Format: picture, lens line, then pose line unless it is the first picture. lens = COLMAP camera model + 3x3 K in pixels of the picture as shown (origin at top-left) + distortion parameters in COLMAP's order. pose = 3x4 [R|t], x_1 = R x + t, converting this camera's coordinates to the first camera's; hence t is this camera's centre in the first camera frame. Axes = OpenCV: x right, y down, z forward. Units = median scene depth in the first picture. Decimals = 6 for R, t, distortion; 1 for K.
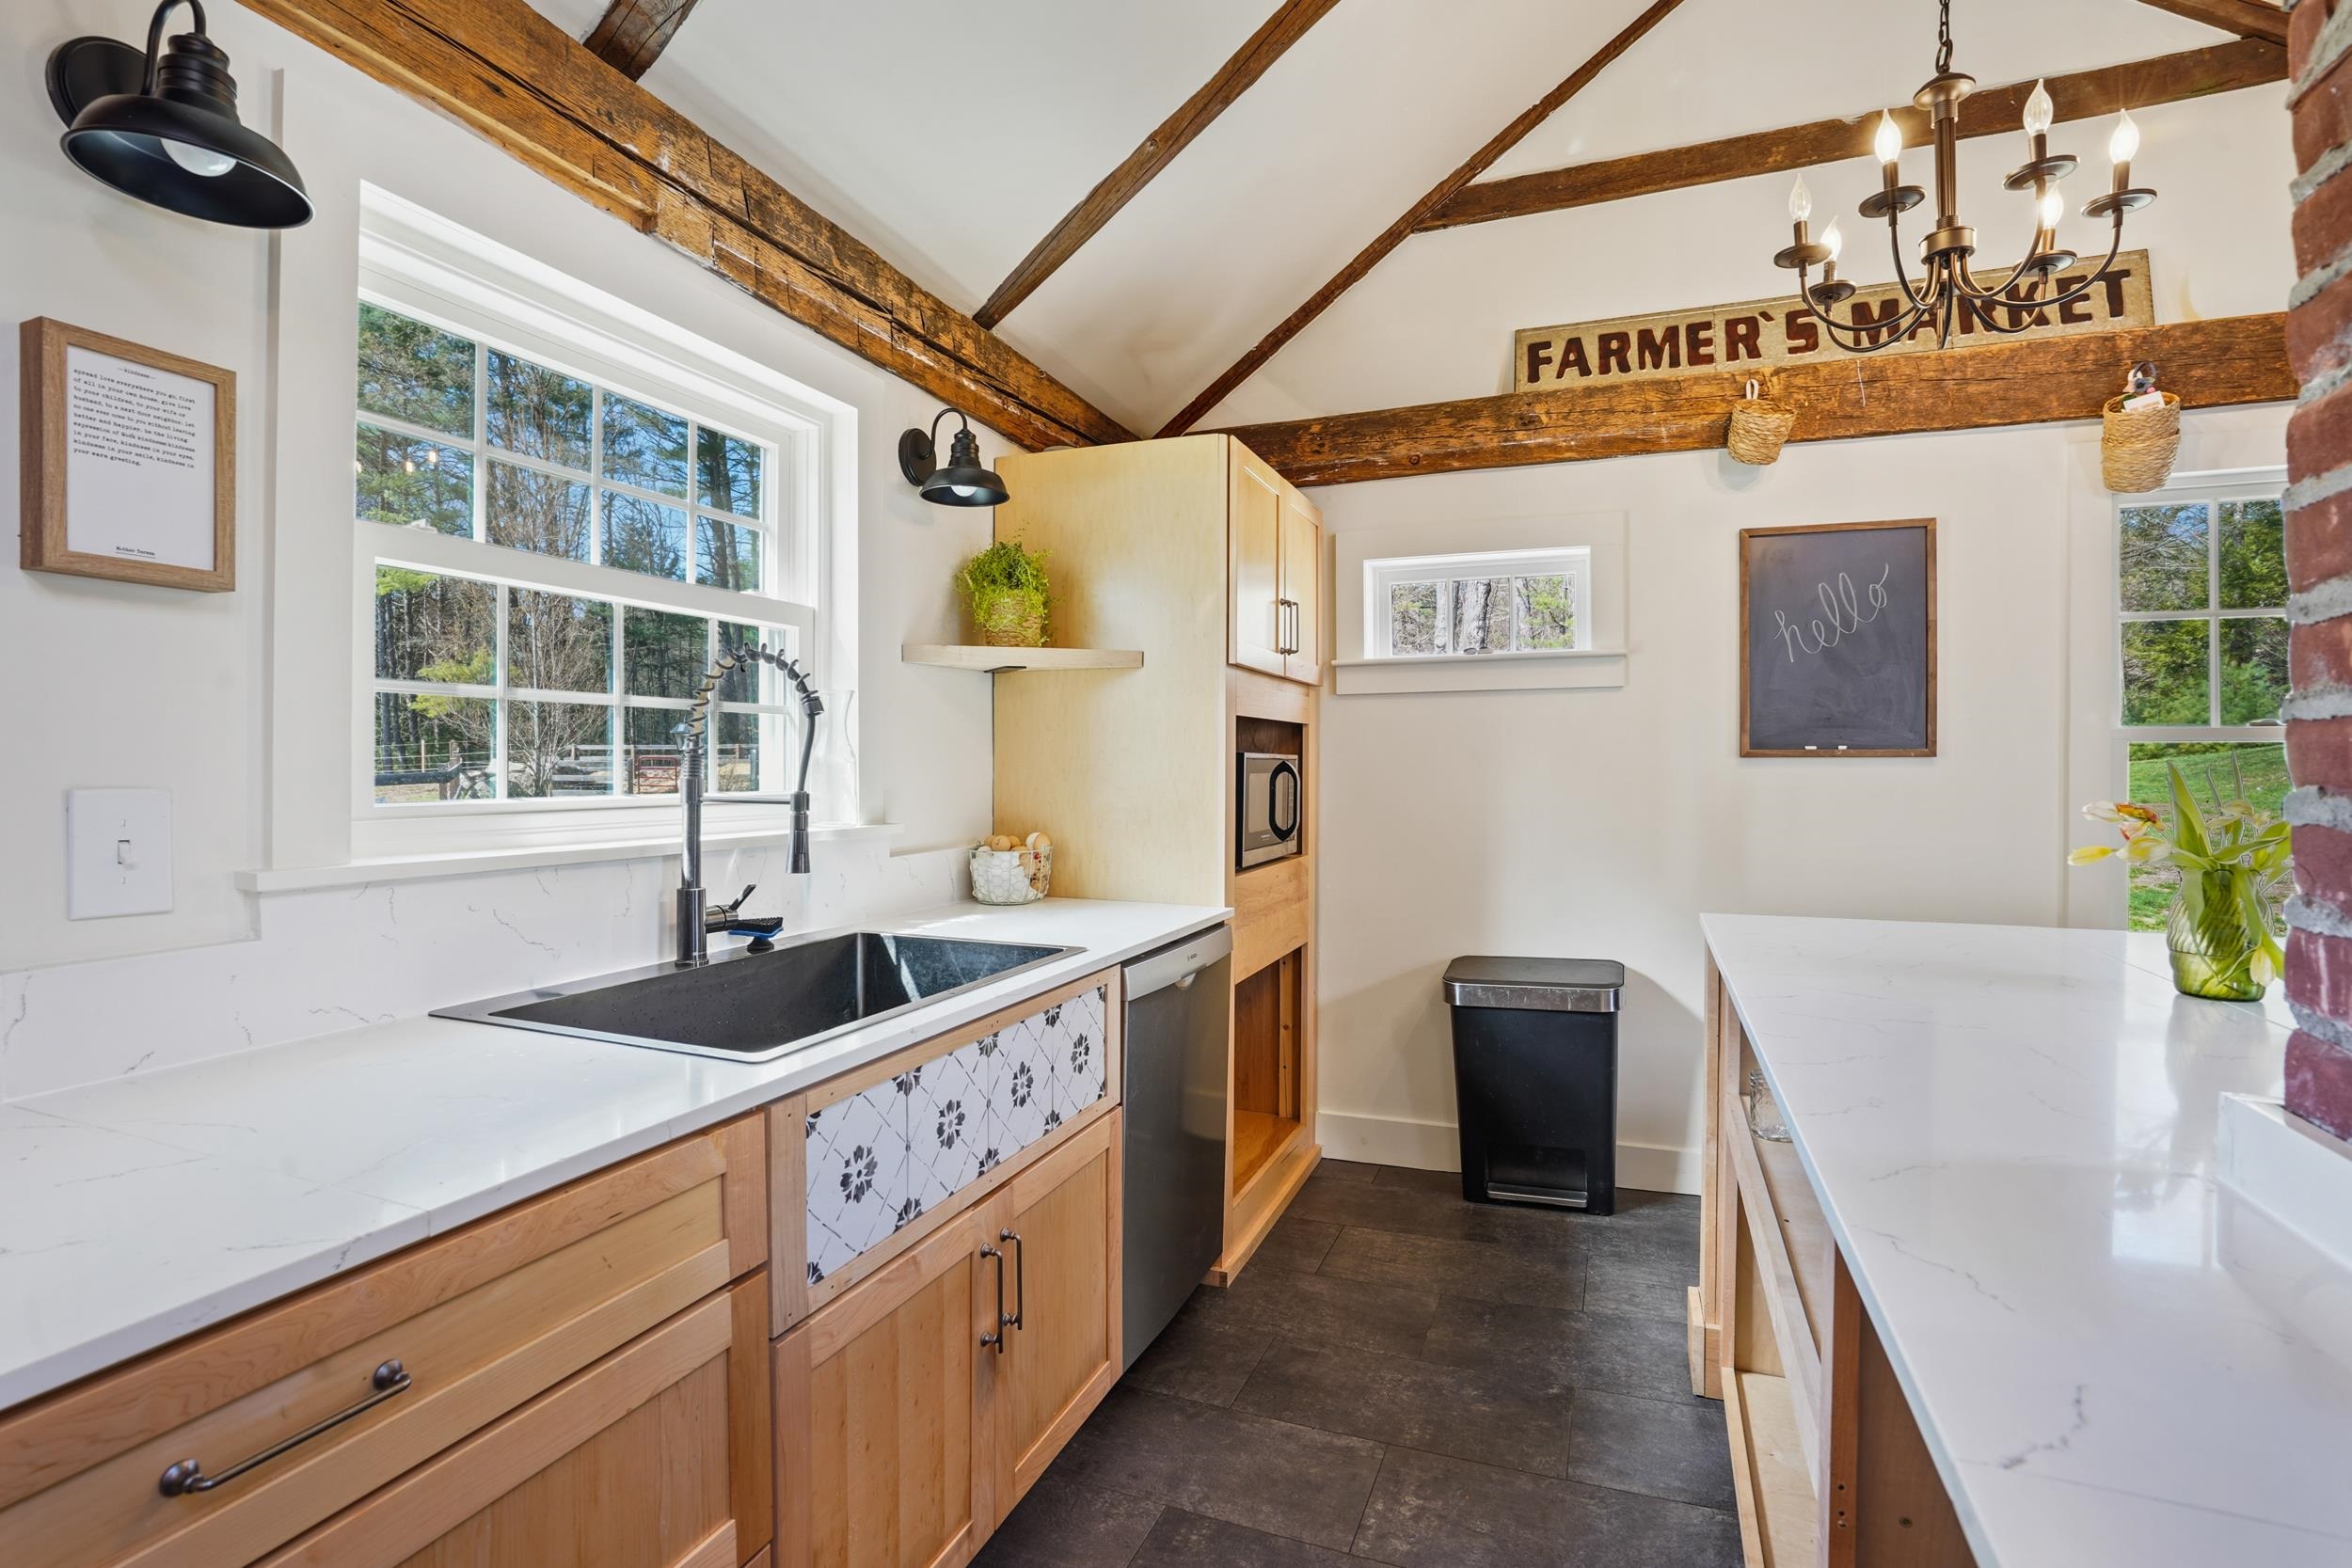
lens RADIAL K [[1102.6, 0, 1167.9], [0, 1102.6, 761.4], [0, 0, 1]] dist [-0.006677, 0.002716]
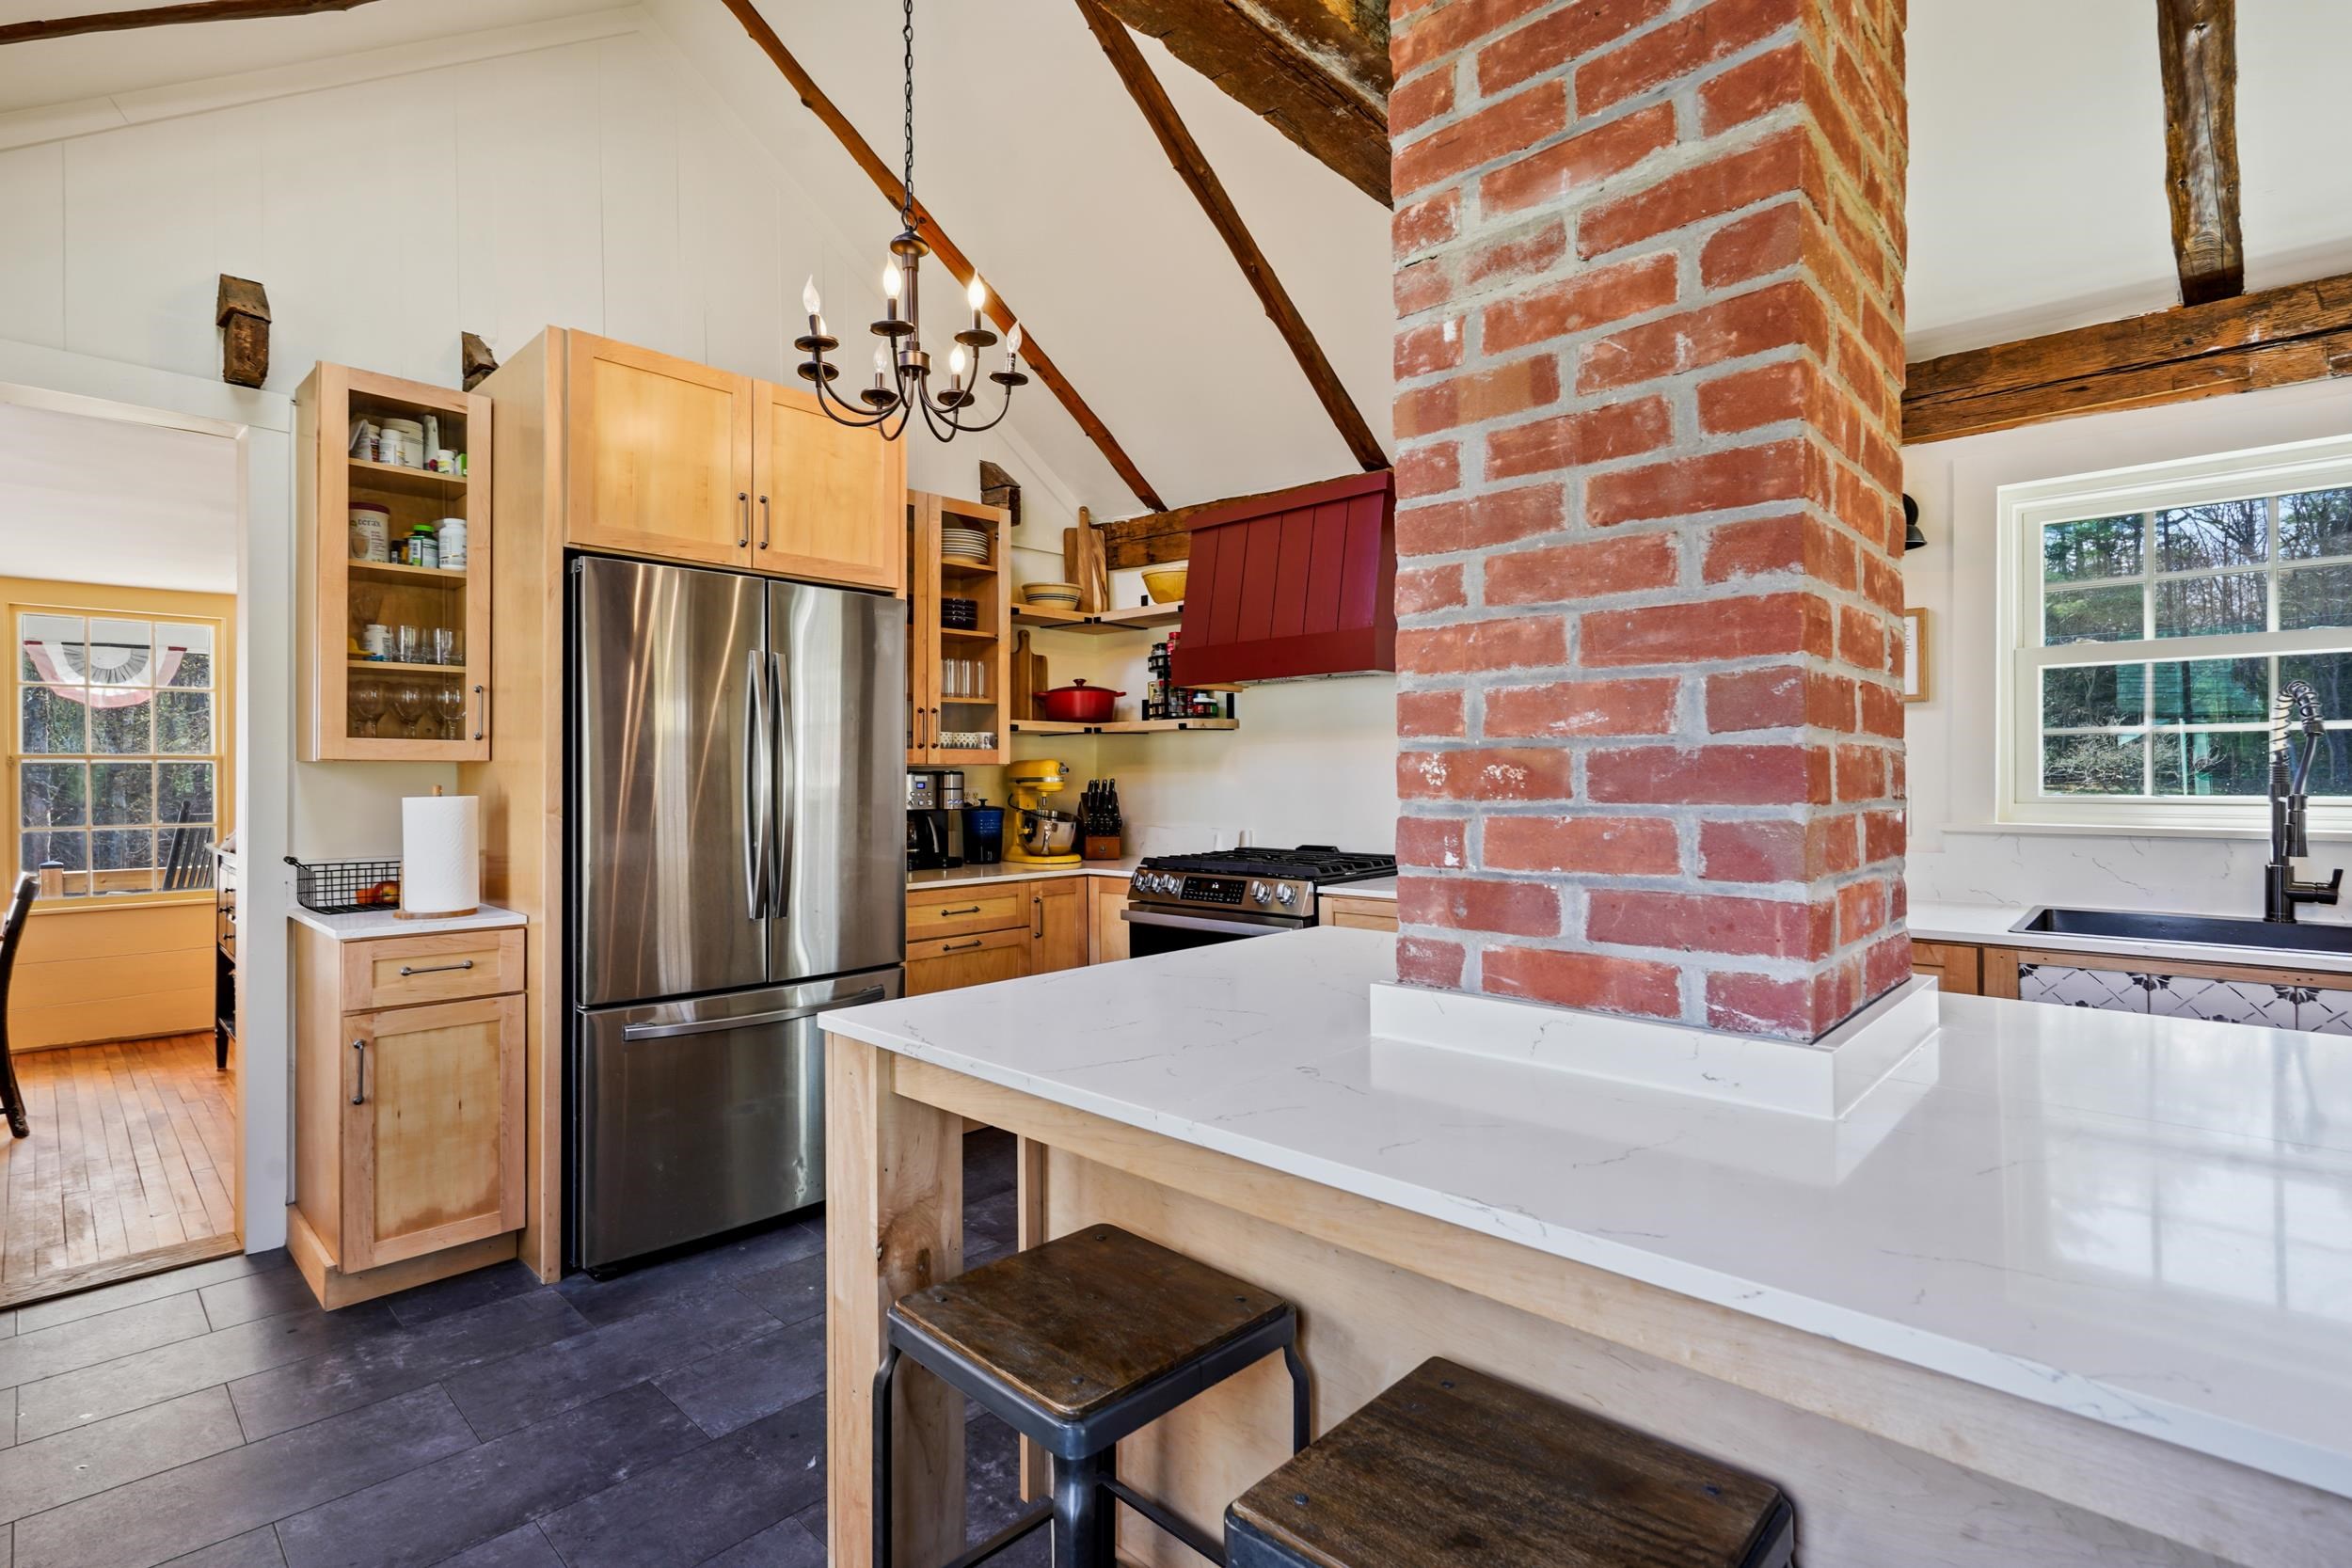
lens RADIAL K [[1102.6, 0, 1151.4], [0, 1102.6, 771.2], [0, 0, 1]] dist [-0.006677, 0.002716]
pose [[-0.362691, -0.007281, -0.931881, 0.972760], [0.004860, 0.999941, -0.009704, 0.004516], [0.931897, -0.008048, -0.362634, 0.153893]]
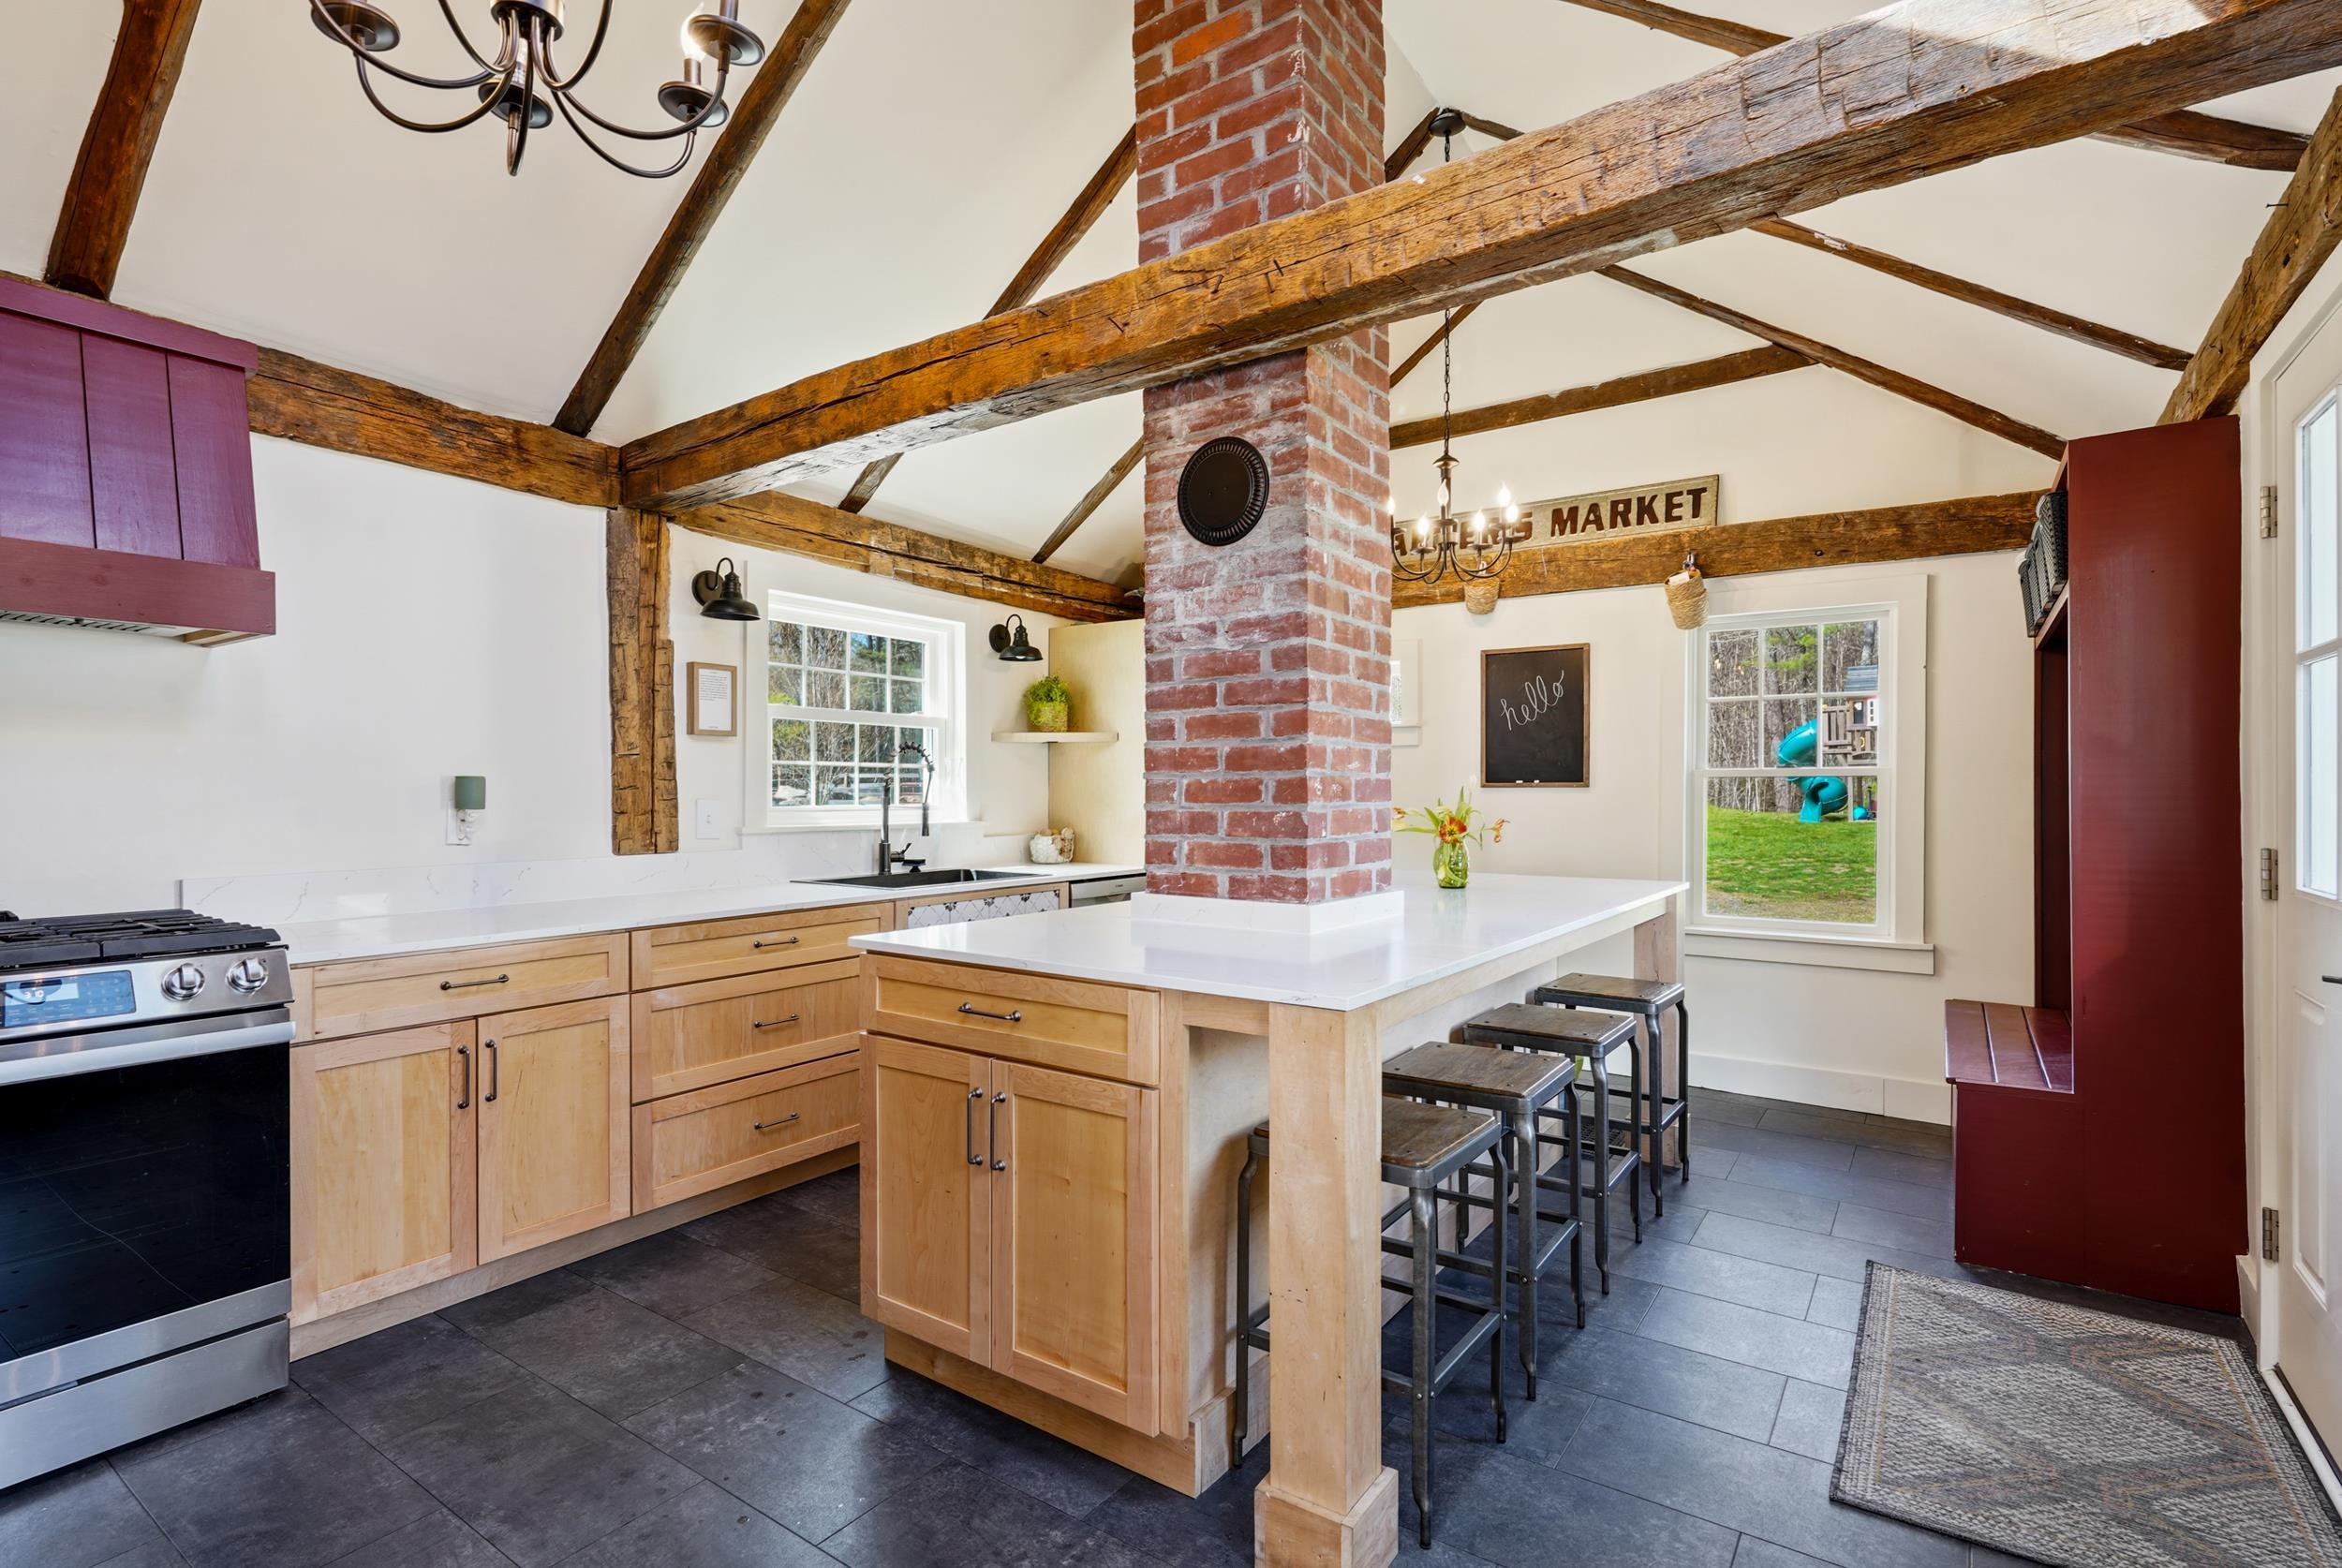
lens RADIAL K [[1097.9, 0, 1172.7], [0, 1097.9, 804.0], [0, 0, 1]] dist [-0.006677, 0.002716]
pose [[0.975953, -0.001362, -0.217978, 0.524785], [0.003762, 0.999937, 0.010598, 0.003957], [0.217949, -0.011163, 0.975896, -0.897315]]
